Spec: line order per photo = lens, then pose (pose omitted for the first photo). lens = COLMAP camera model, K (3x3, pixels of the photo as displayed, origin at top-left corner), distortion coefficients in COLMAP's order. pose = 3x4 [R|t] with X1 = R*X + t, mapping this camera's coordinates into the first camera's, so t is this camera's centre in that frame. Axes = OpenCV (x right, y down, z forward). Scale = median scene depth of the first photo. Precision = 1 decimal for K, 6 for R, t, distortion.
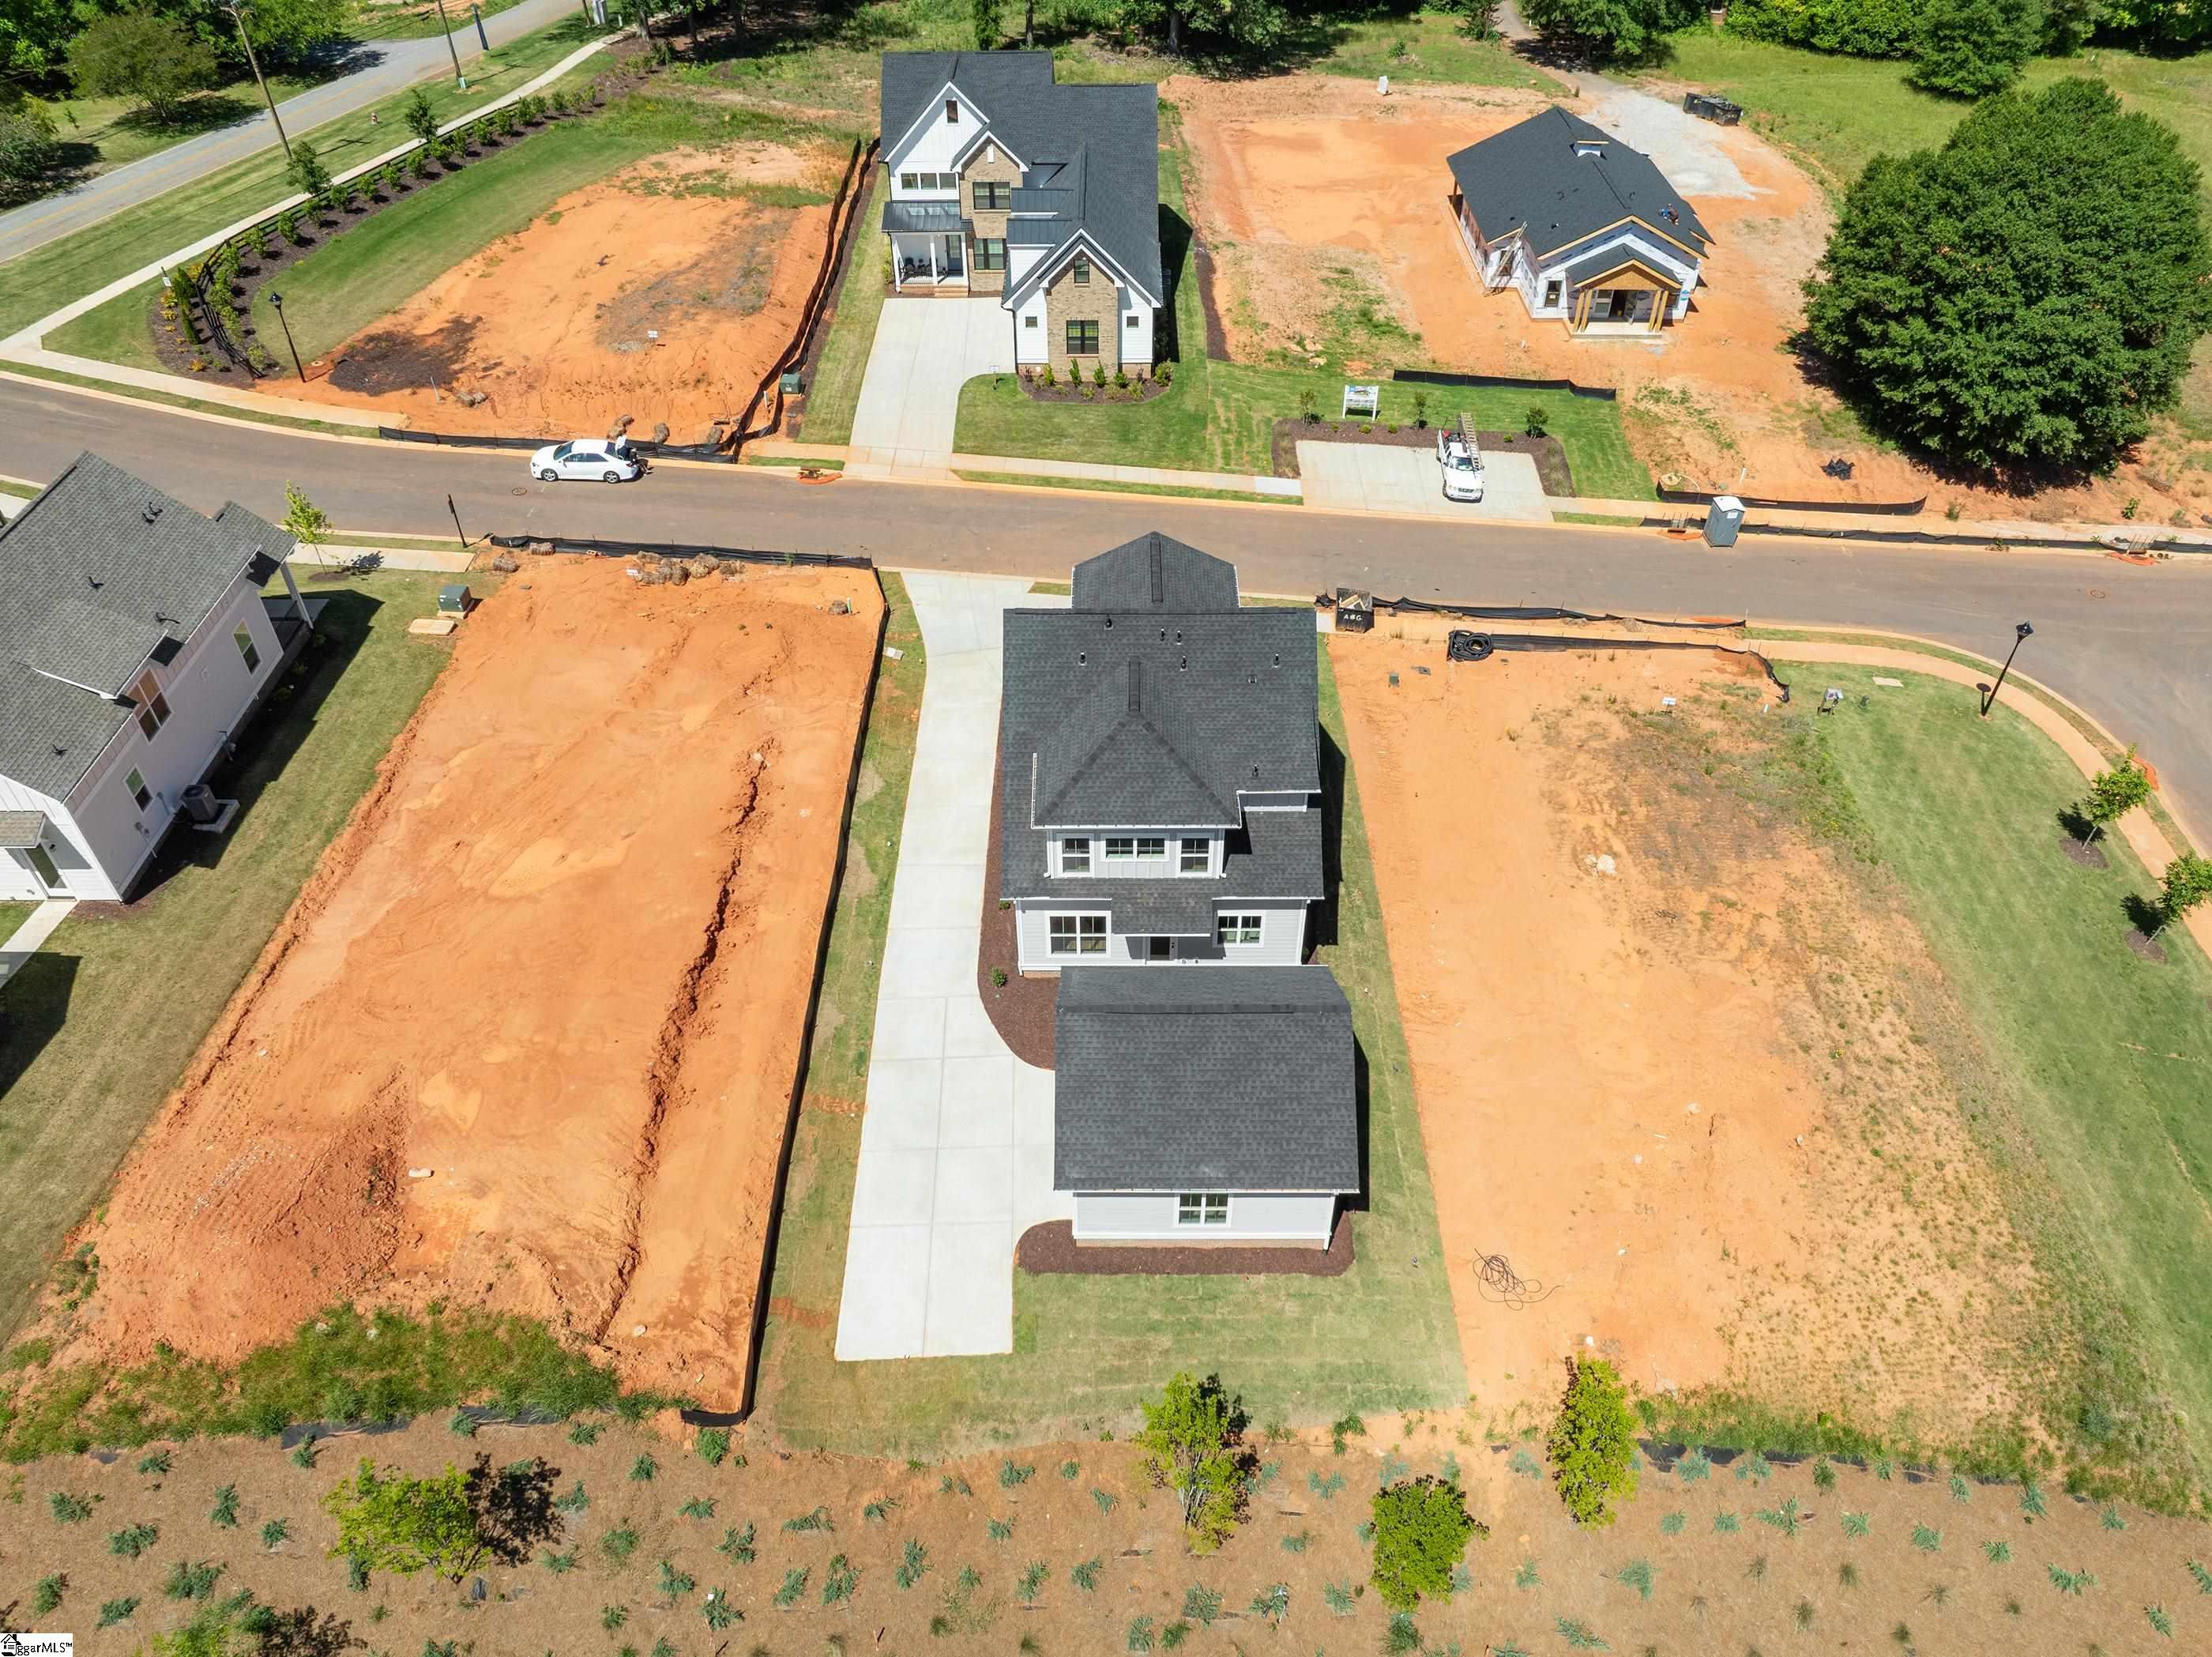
lens RADIAL K [[1574.6, 0, 1106.0], [0, 1574.6, 828.5], [0, 0, 1]] dist [-0.040235, 0.004630]
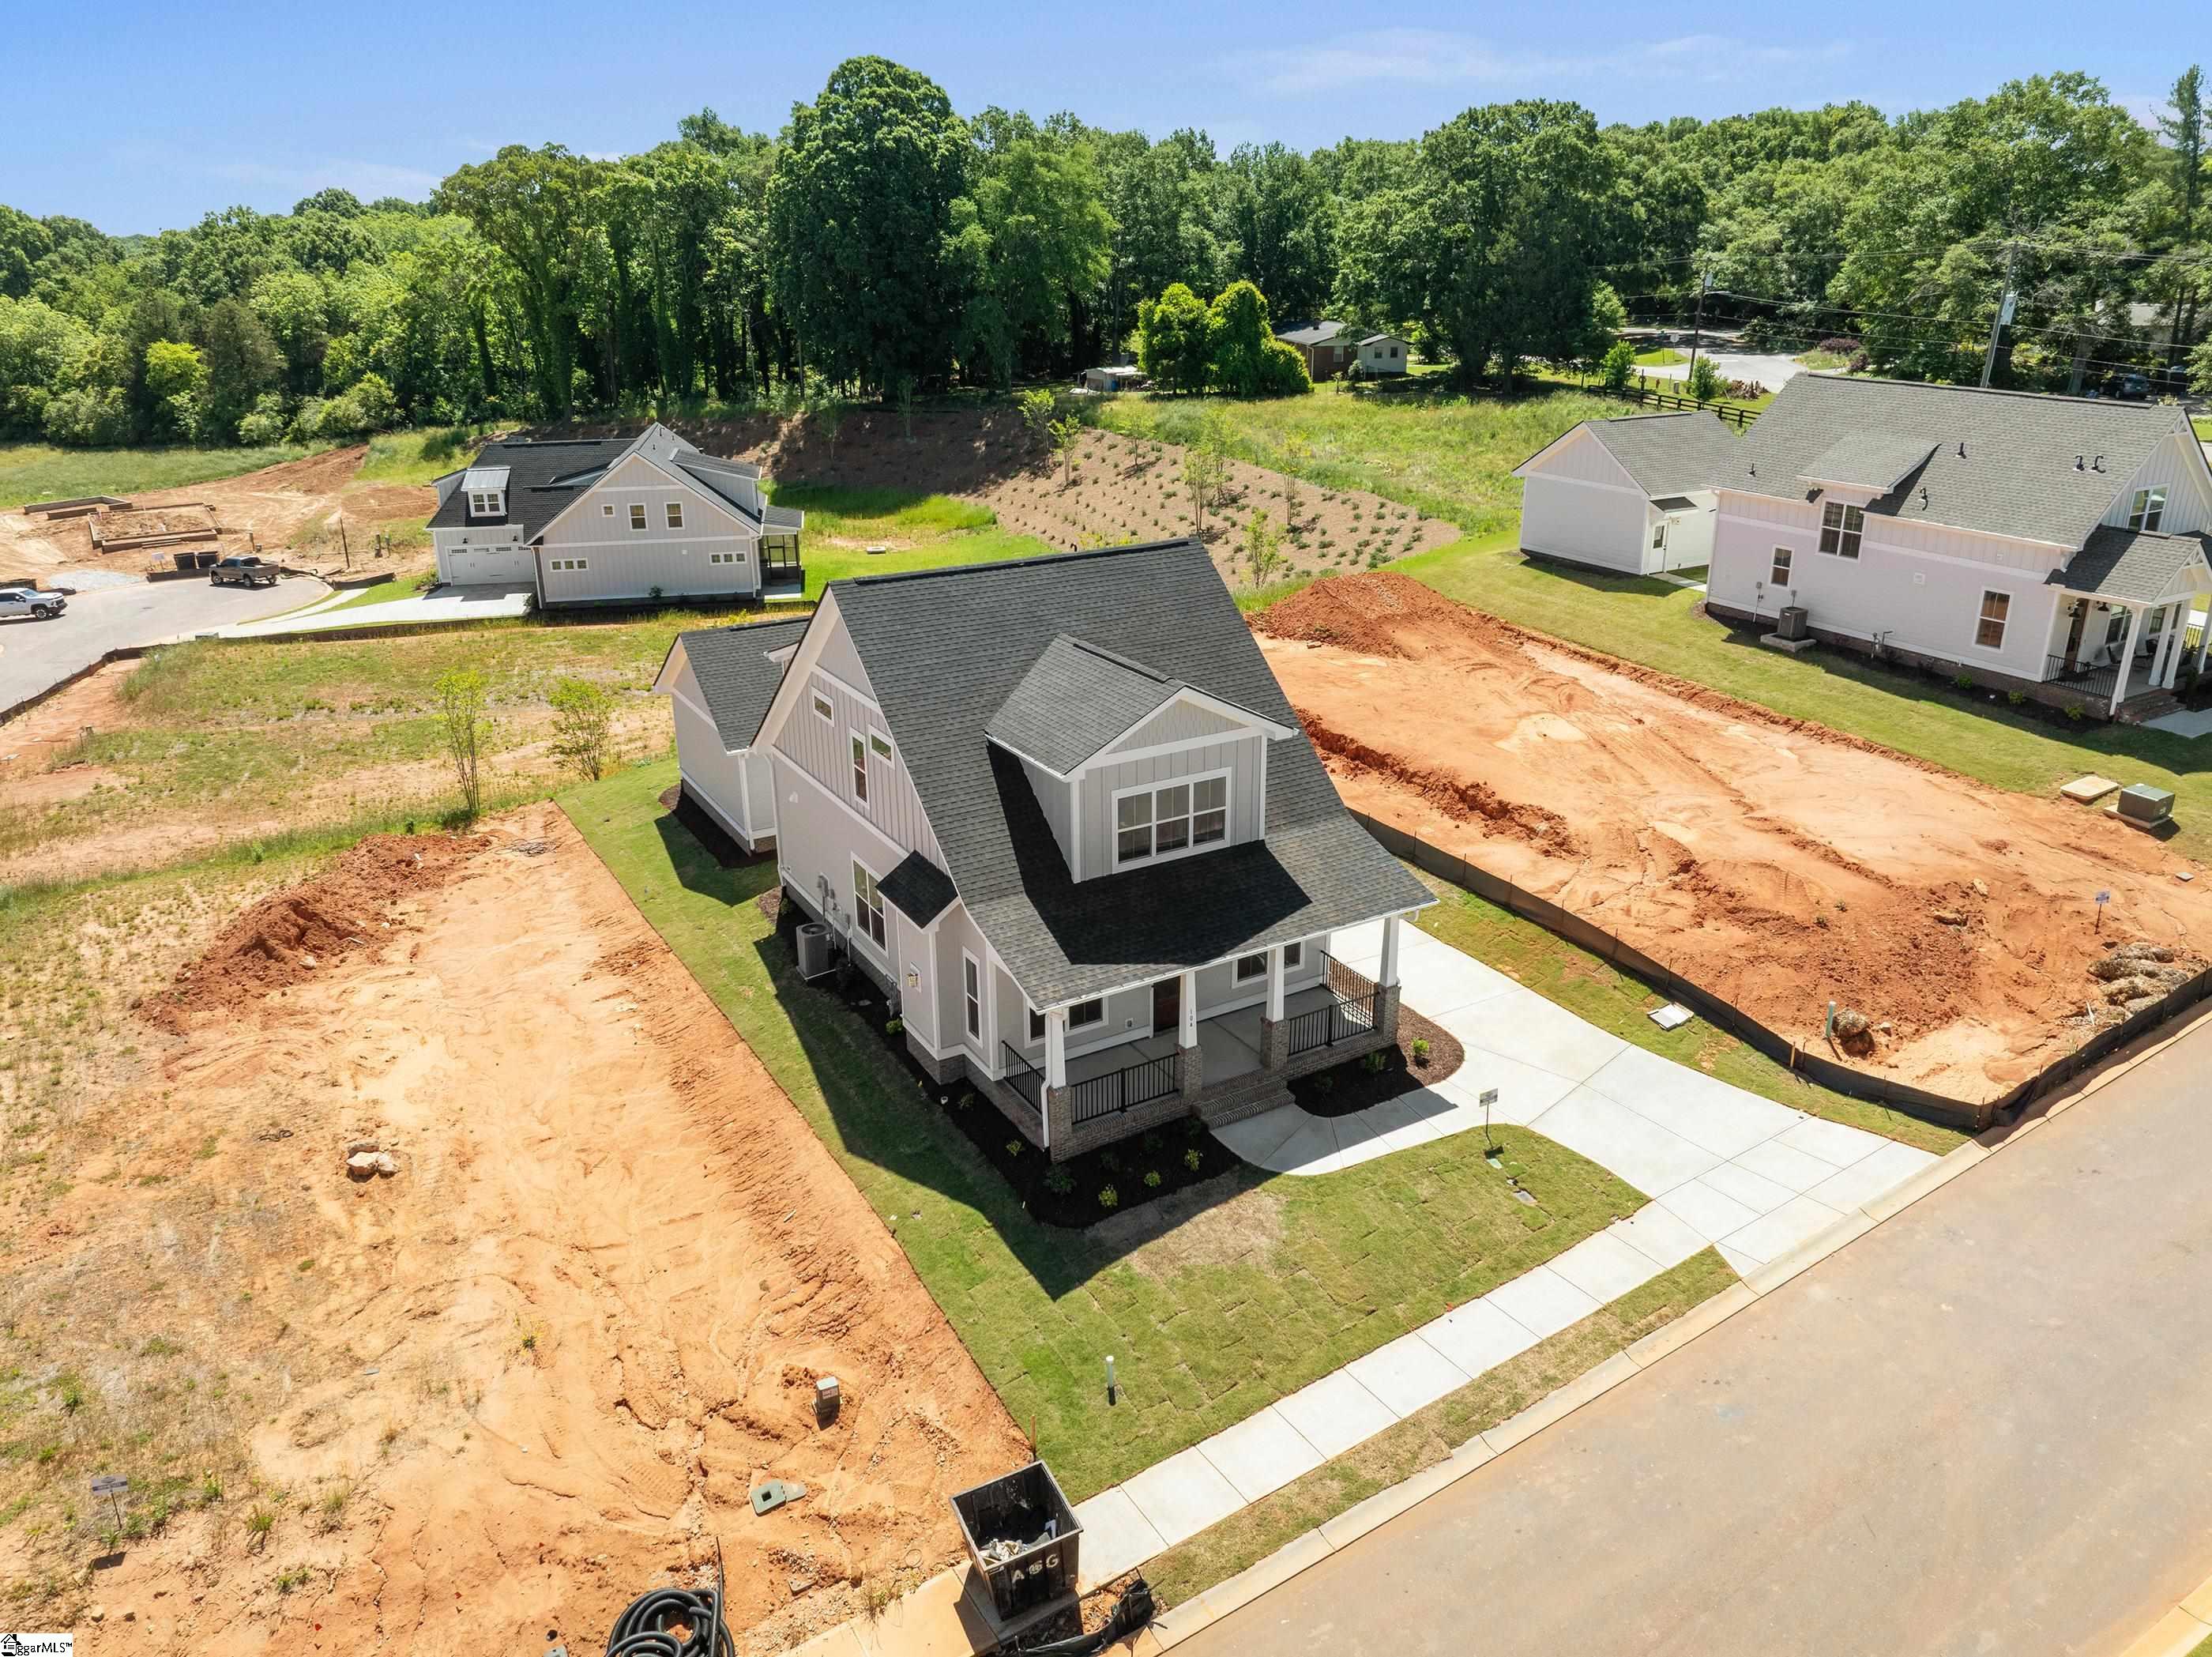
lens RADIAL K [[1535.7, 0, 1106.0], [0, 1535.7, 828.5], [0, 0, 1]] dist [-0.038137, 0.000956]
pose [[-0.858161, 0.198421, -0.473485, 0.240360], [-0.334266, 0.484046, 0.808682, -0.438161], [0.389648, 0.852249, -0.349064, 0.891569]]
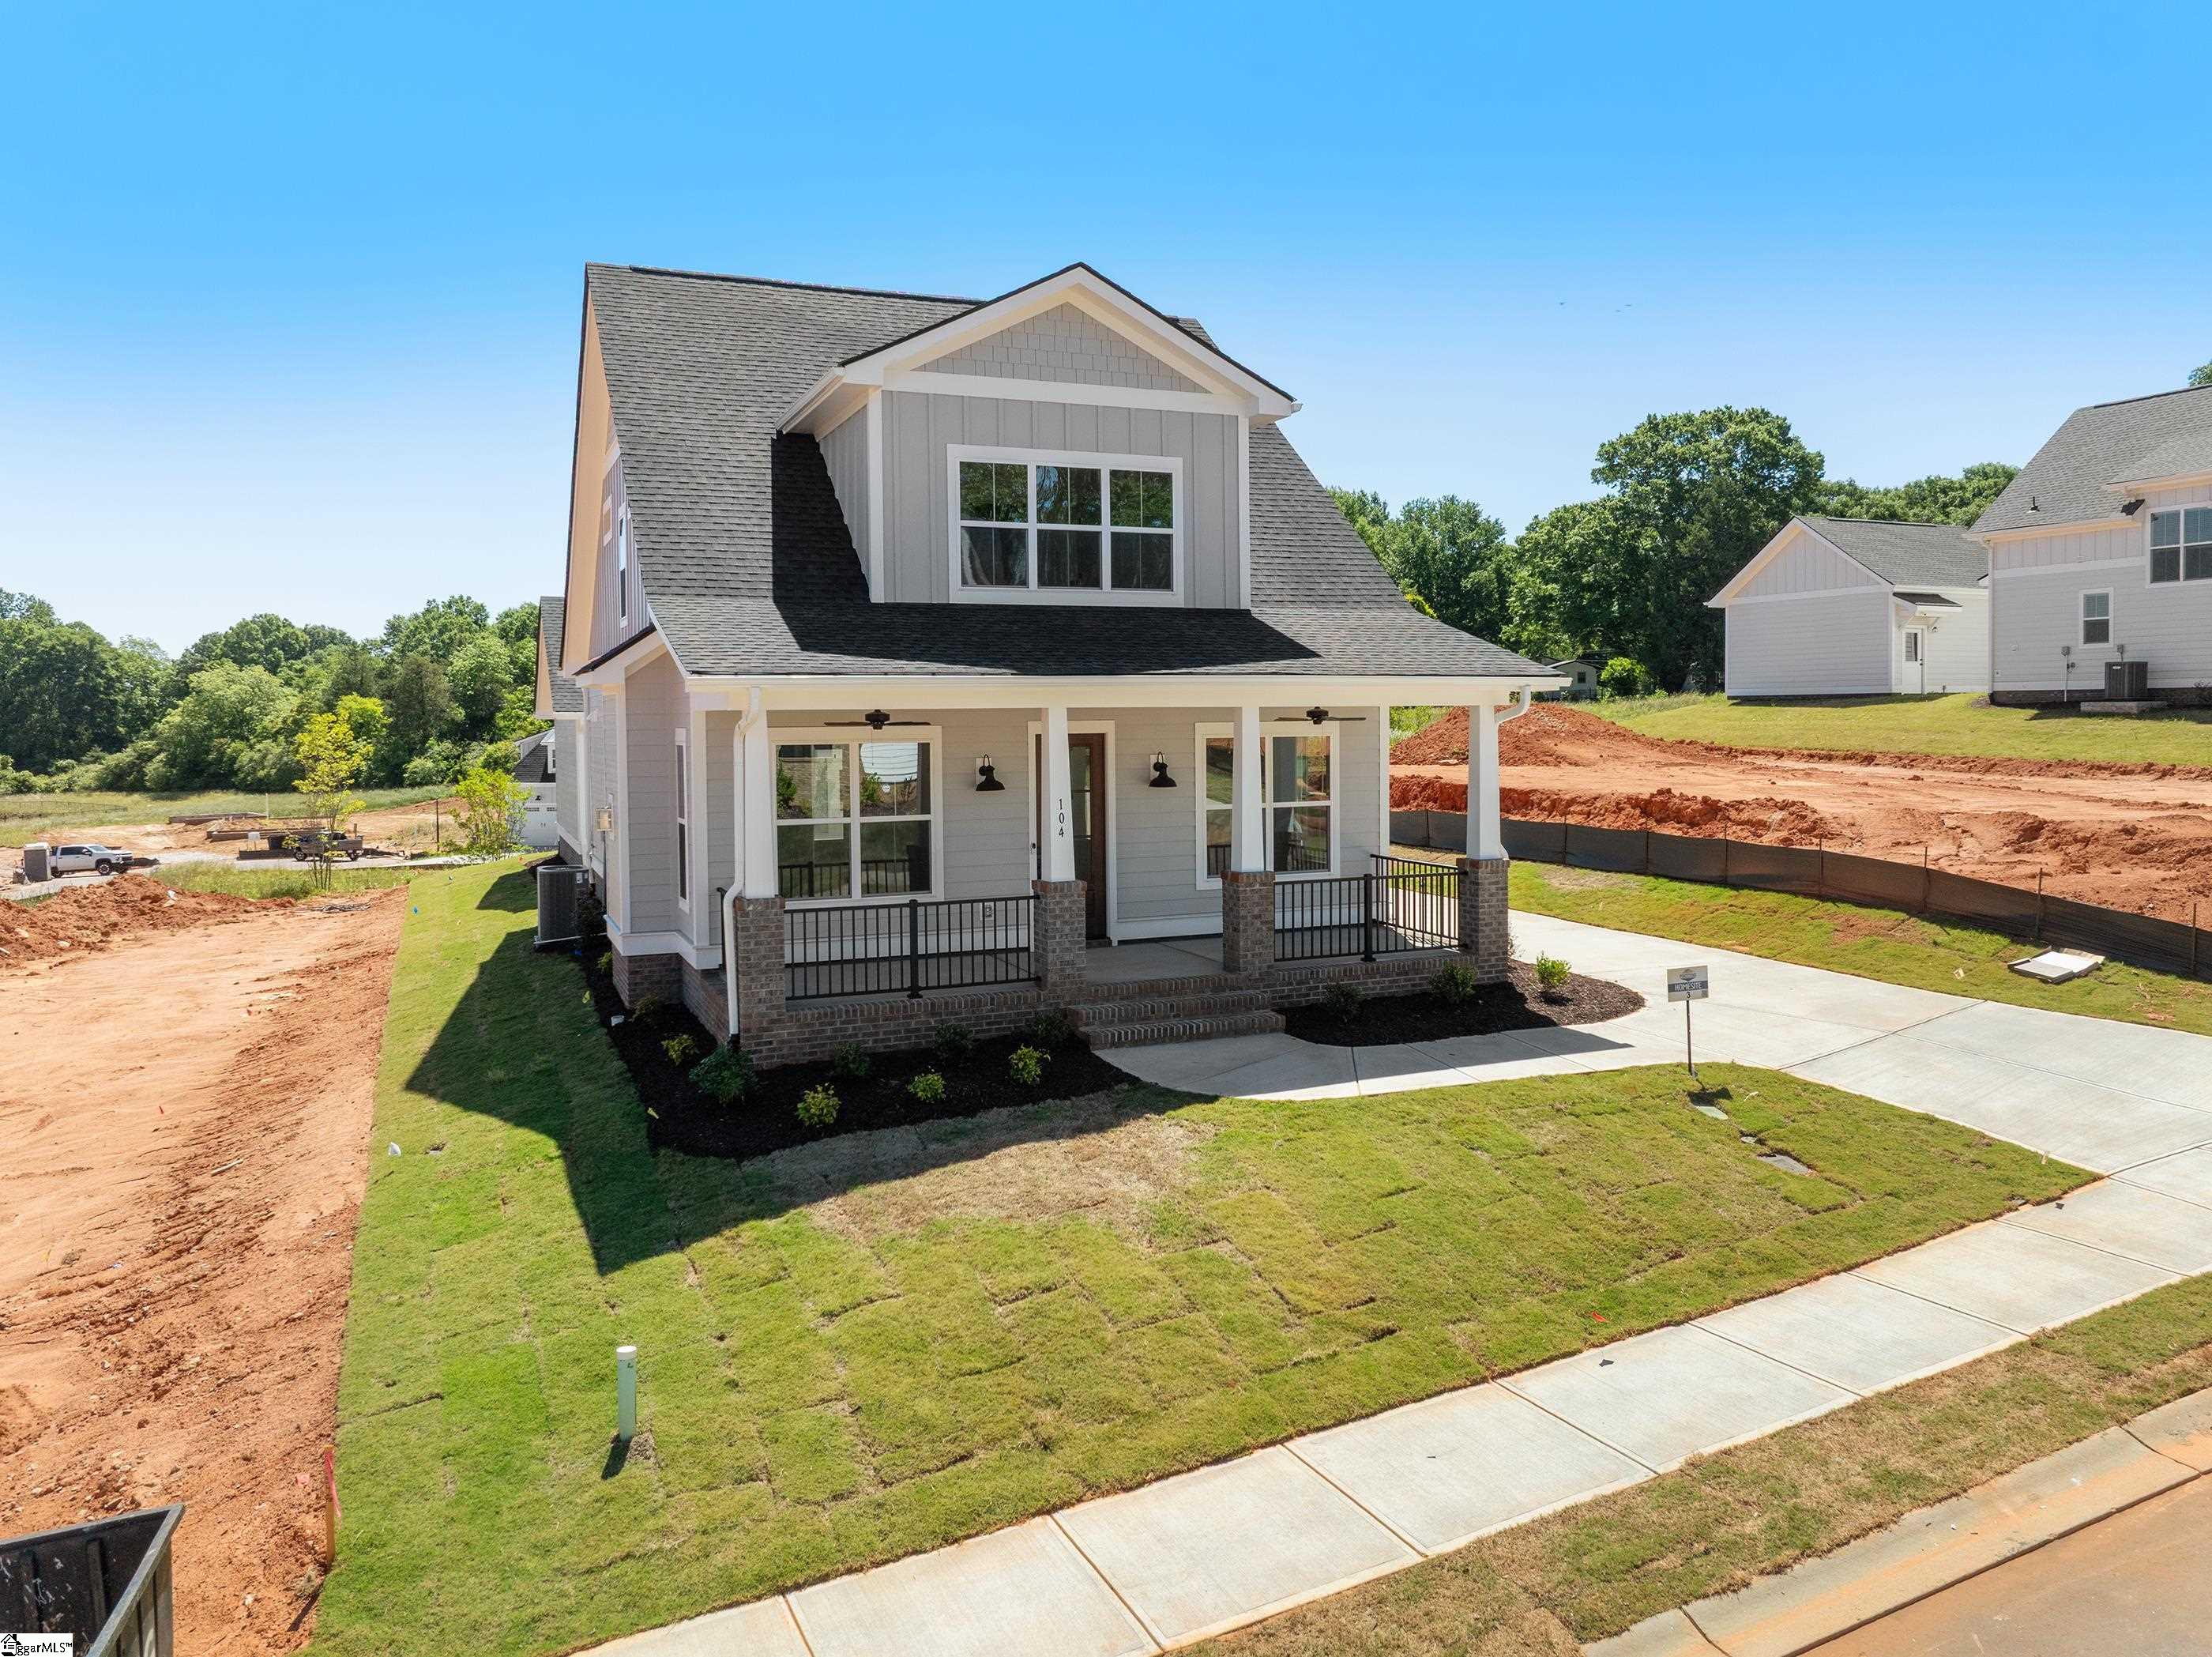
lens RADIAL K [[1556.9, 0, 1102.0], [0, 1556.9, 794.3], [0, 0, 1]] dist [-0.040220, 0.002384]
pose [[-0.919477, 0.039501, -0.391154, 0.114444], [-0.247886, 0.713992, 0.654804, -0.231958], [0.305146, 0.699038, -0.646708, 0.935272]]
